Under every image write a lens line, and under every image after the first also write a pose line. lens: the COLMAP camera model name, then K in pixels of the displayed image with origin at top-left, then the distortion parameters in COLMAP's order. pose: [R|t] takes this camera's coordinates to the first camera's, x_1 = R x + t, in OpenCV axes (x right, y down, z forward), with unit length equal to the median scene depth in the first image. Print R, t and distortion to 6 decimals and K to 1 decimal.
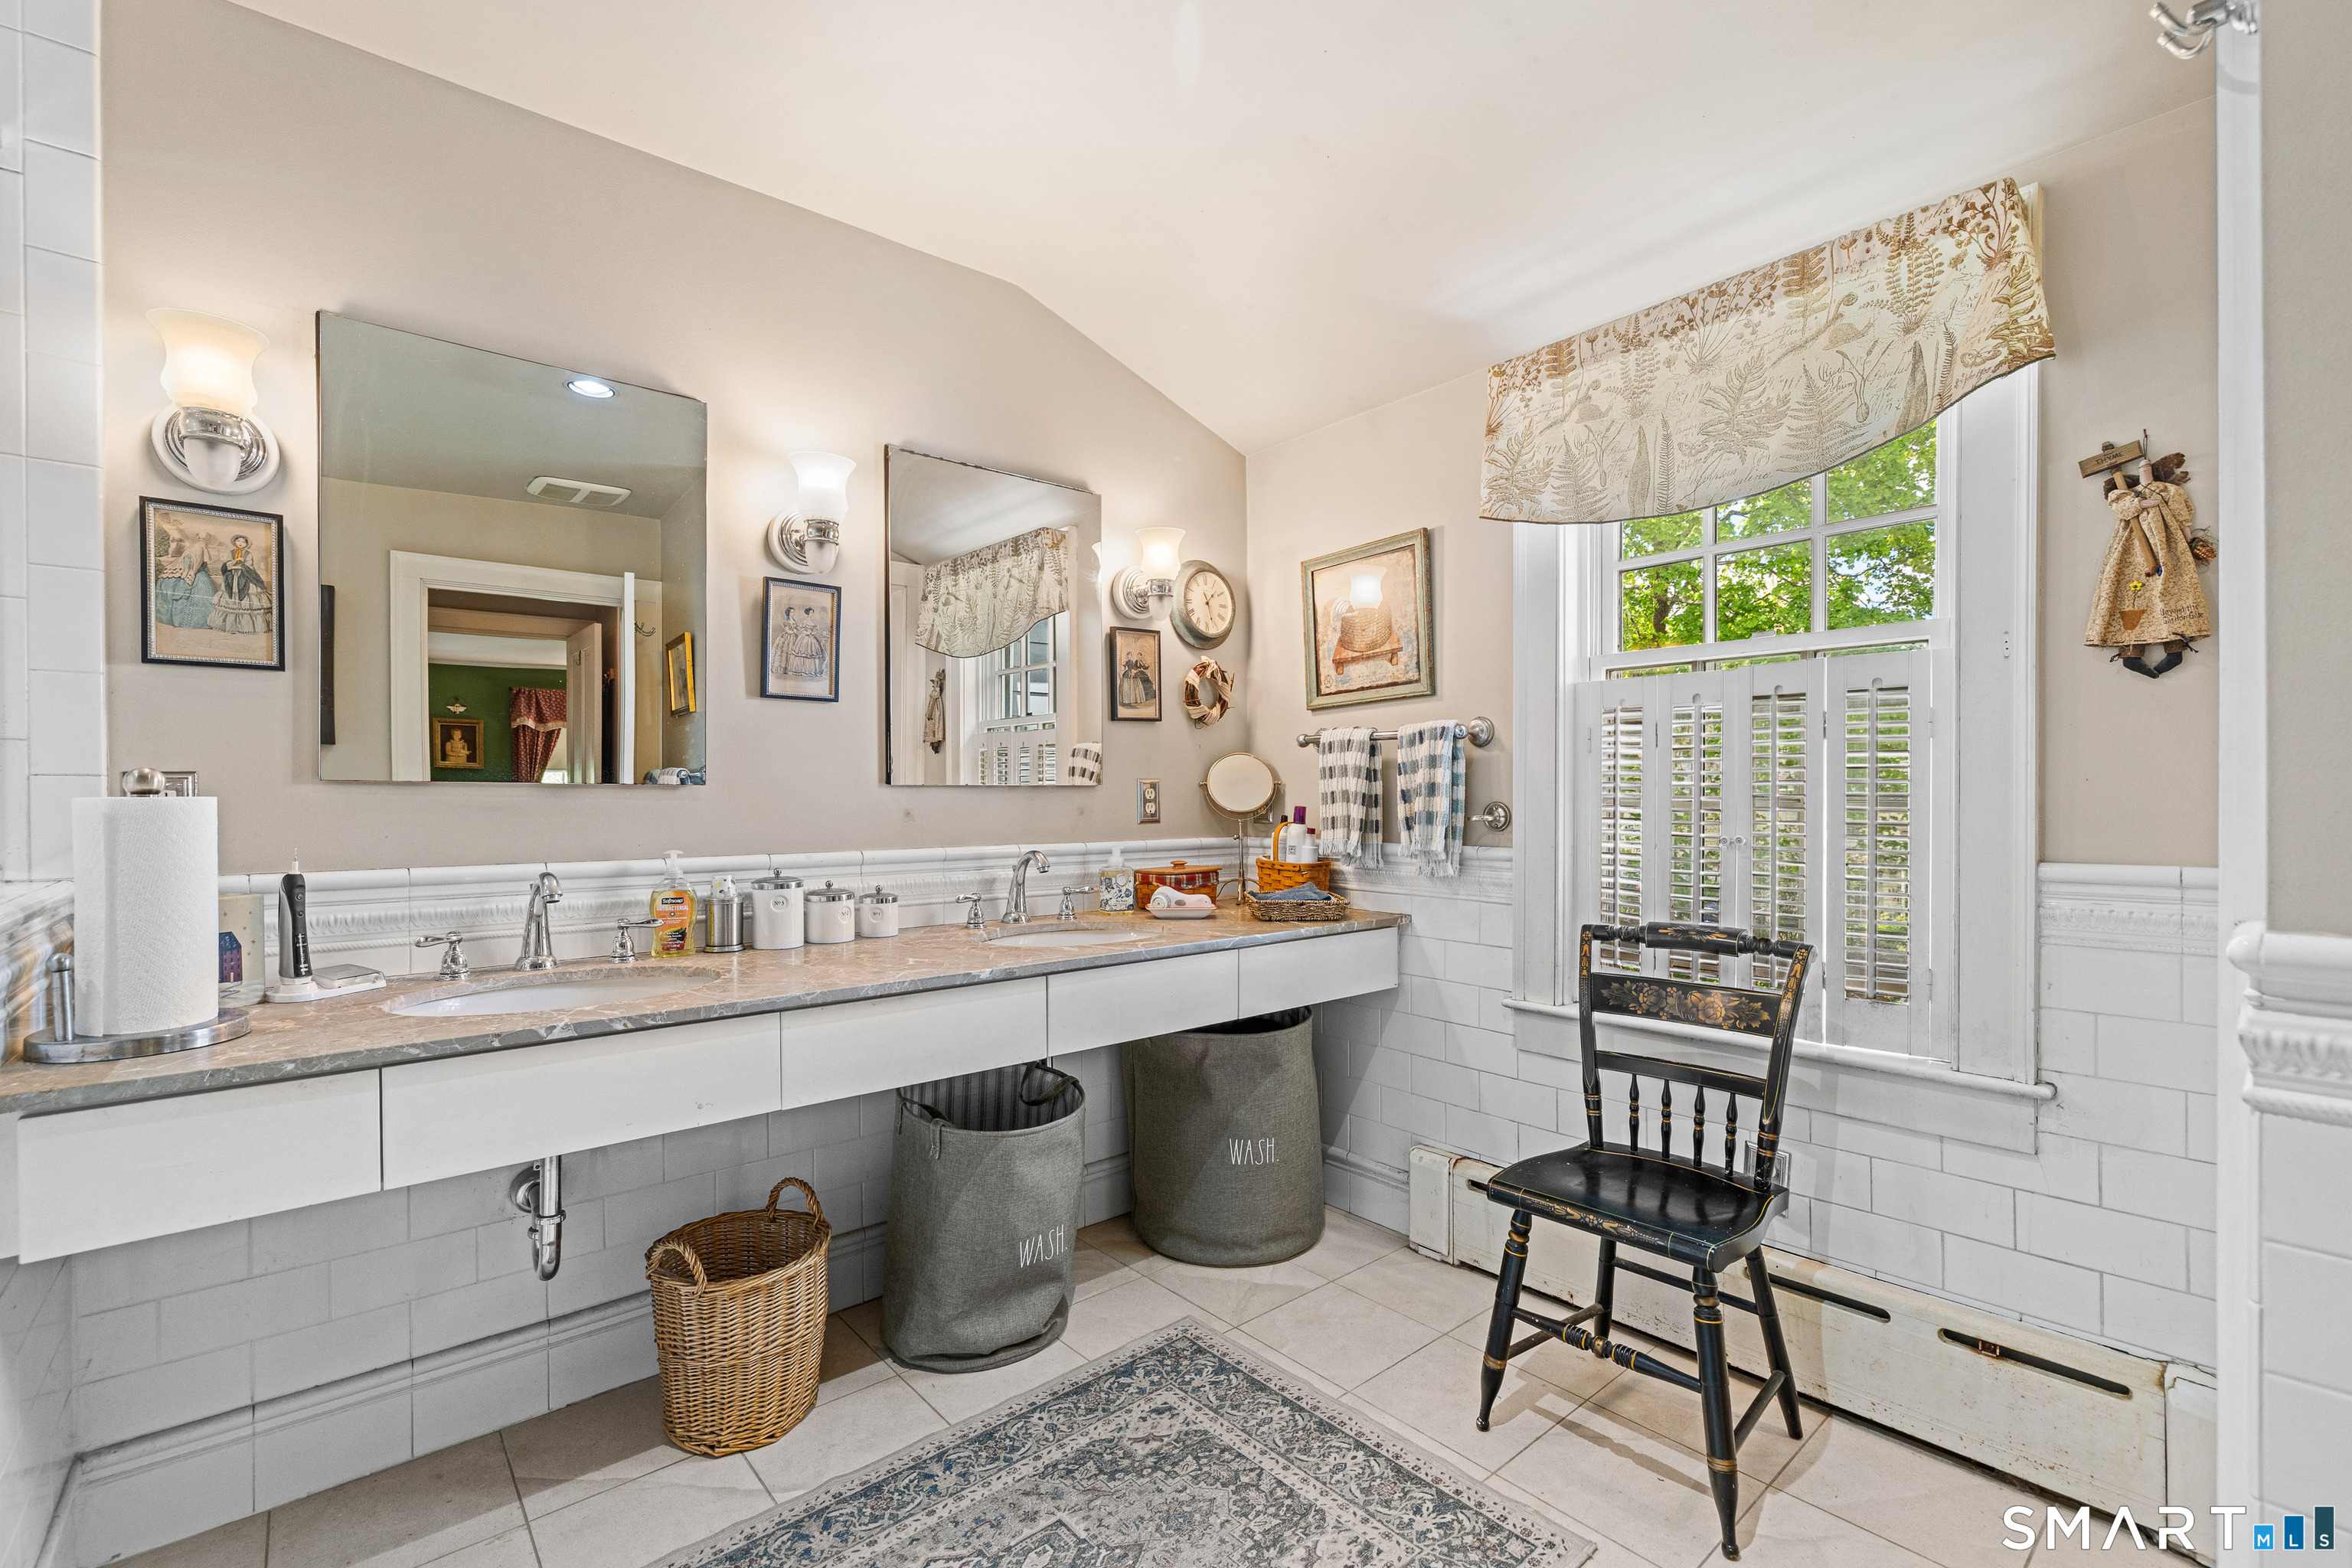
lens RADIAL K [[1006.3, 0, 1183.4], [0, 1006.3, 799.1], [0, 0, 1]] dist [0.000529, -0.000111]
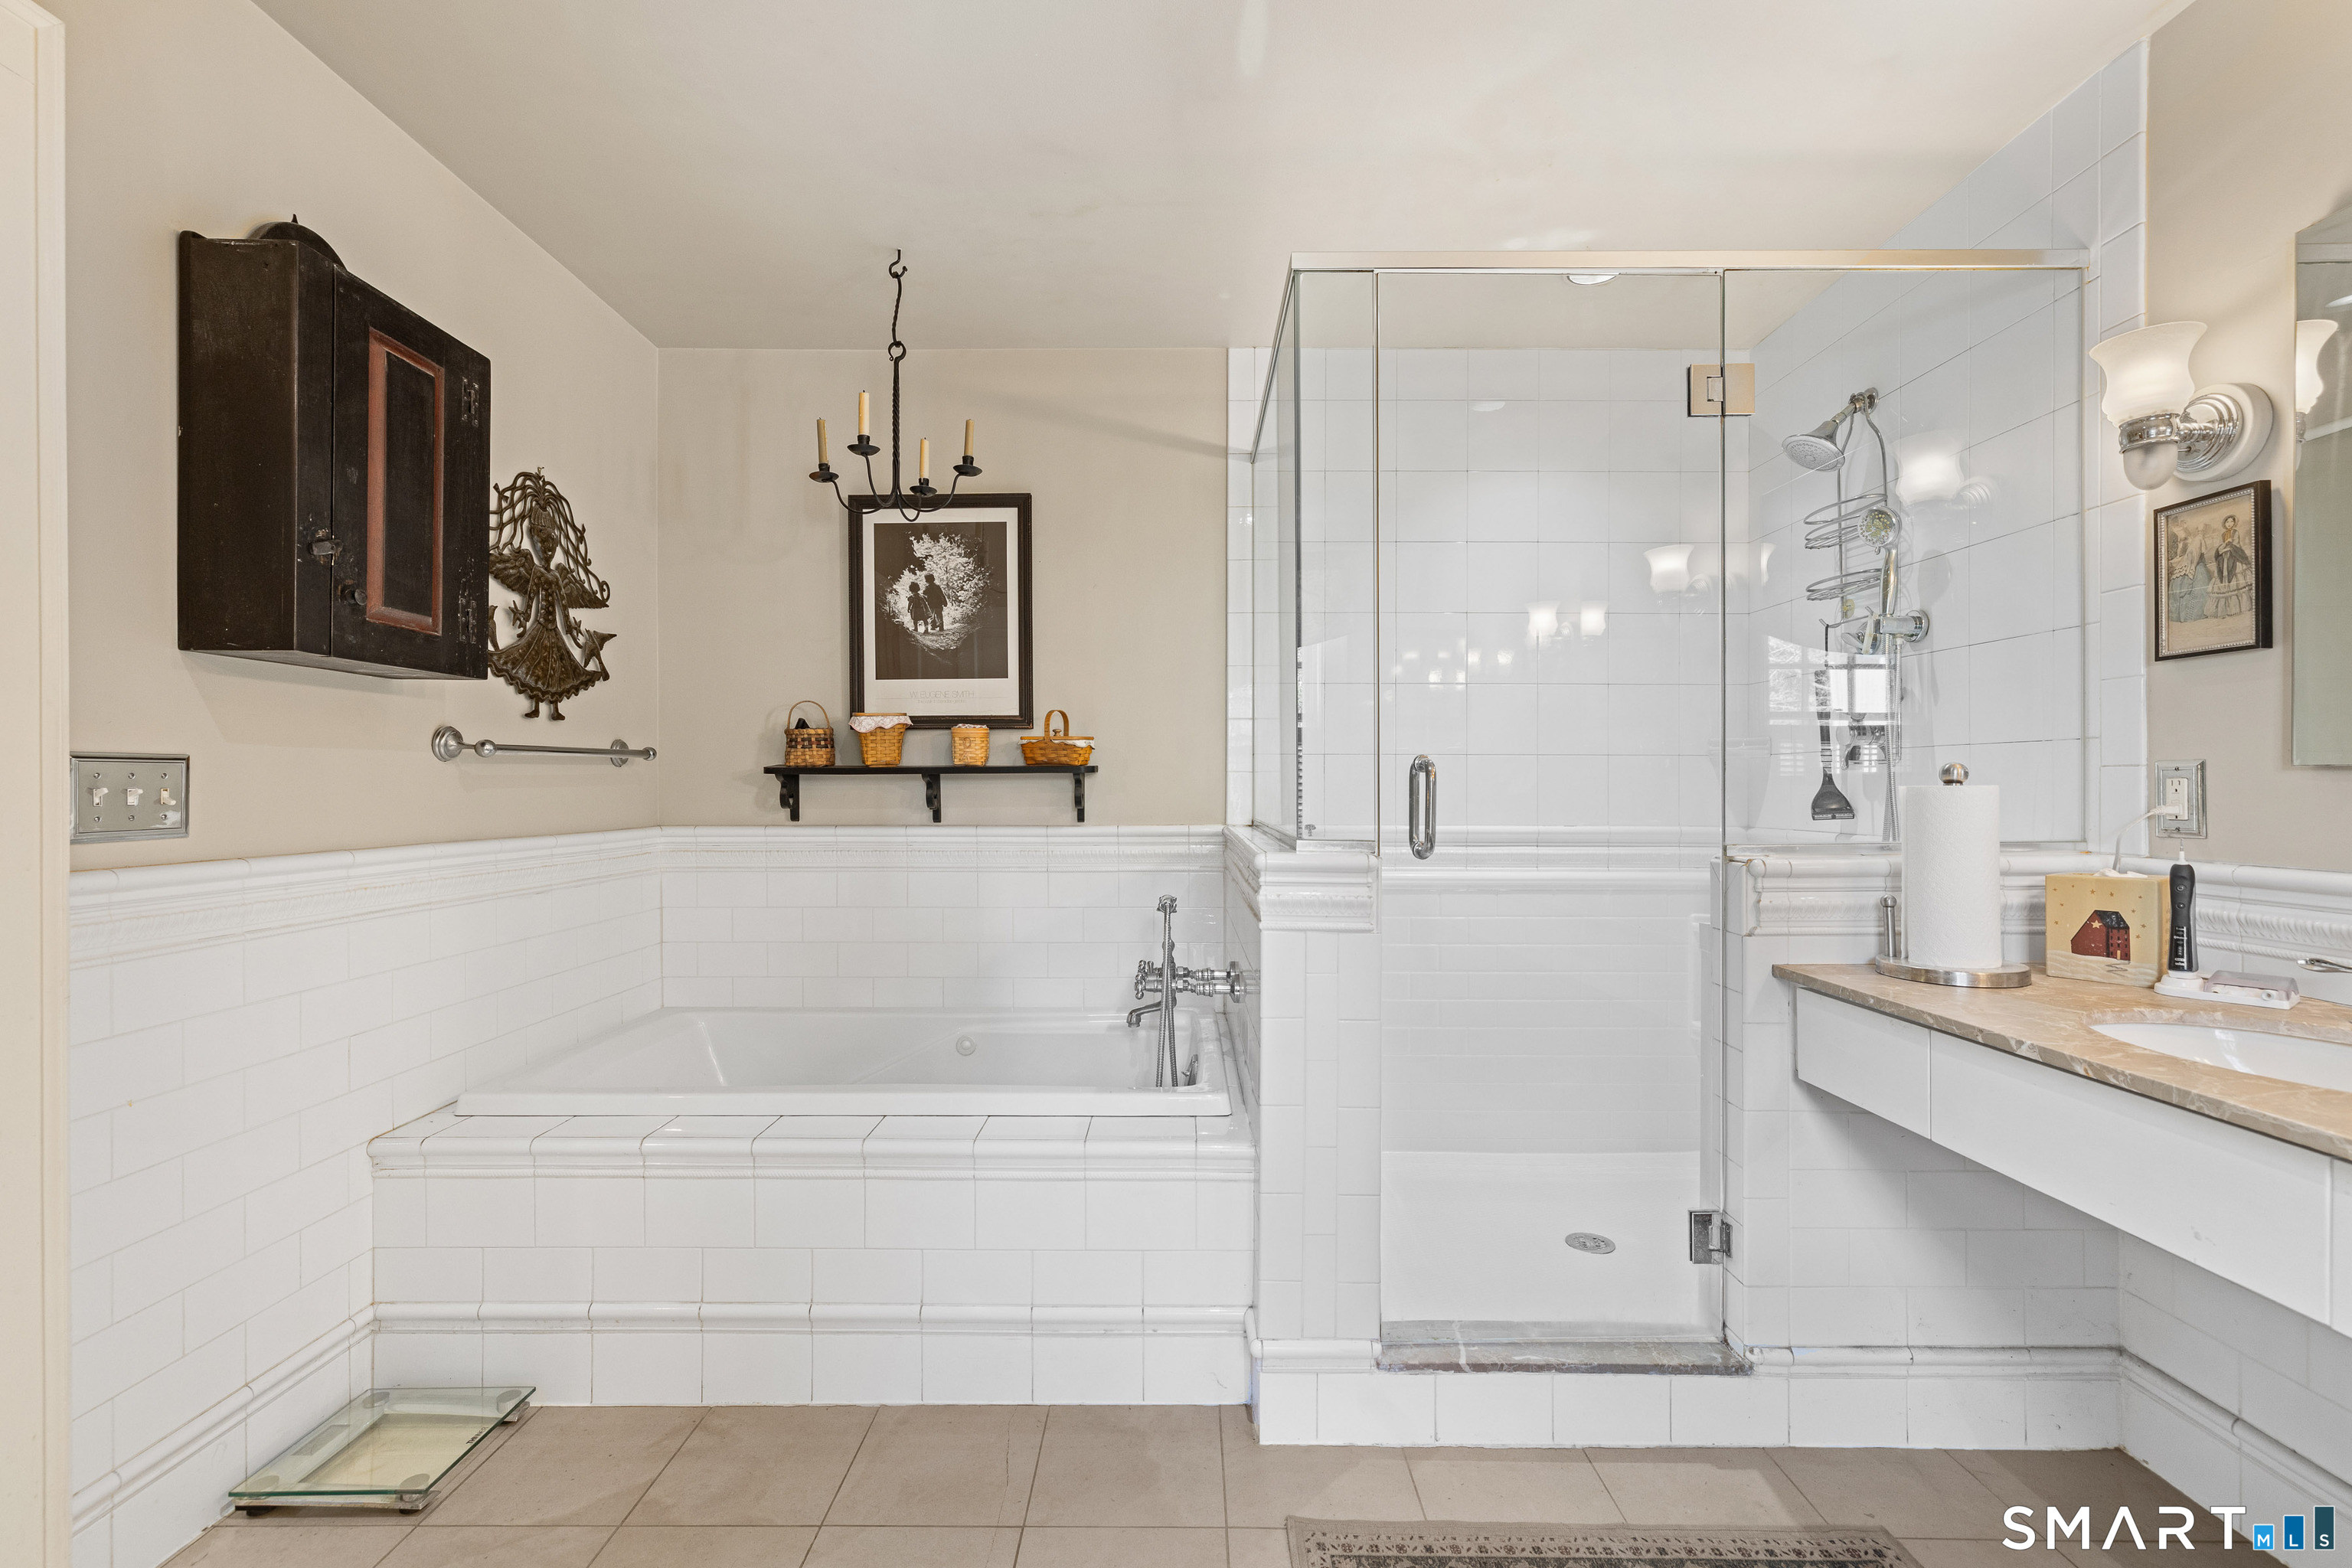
lens RADIAL K [[1006.3, 0, 1179.0], [0, 1006.3, 786.0], [0, 0, 1]] dist [0.000529, -0.000111]
pose [[-0.657475, 0.001201, -0.753475, 0.481486], [0.001355, 0.999999, 0.000412, -0.002574], [0.753475, -0.000750, -0.657476, 0.909502]]
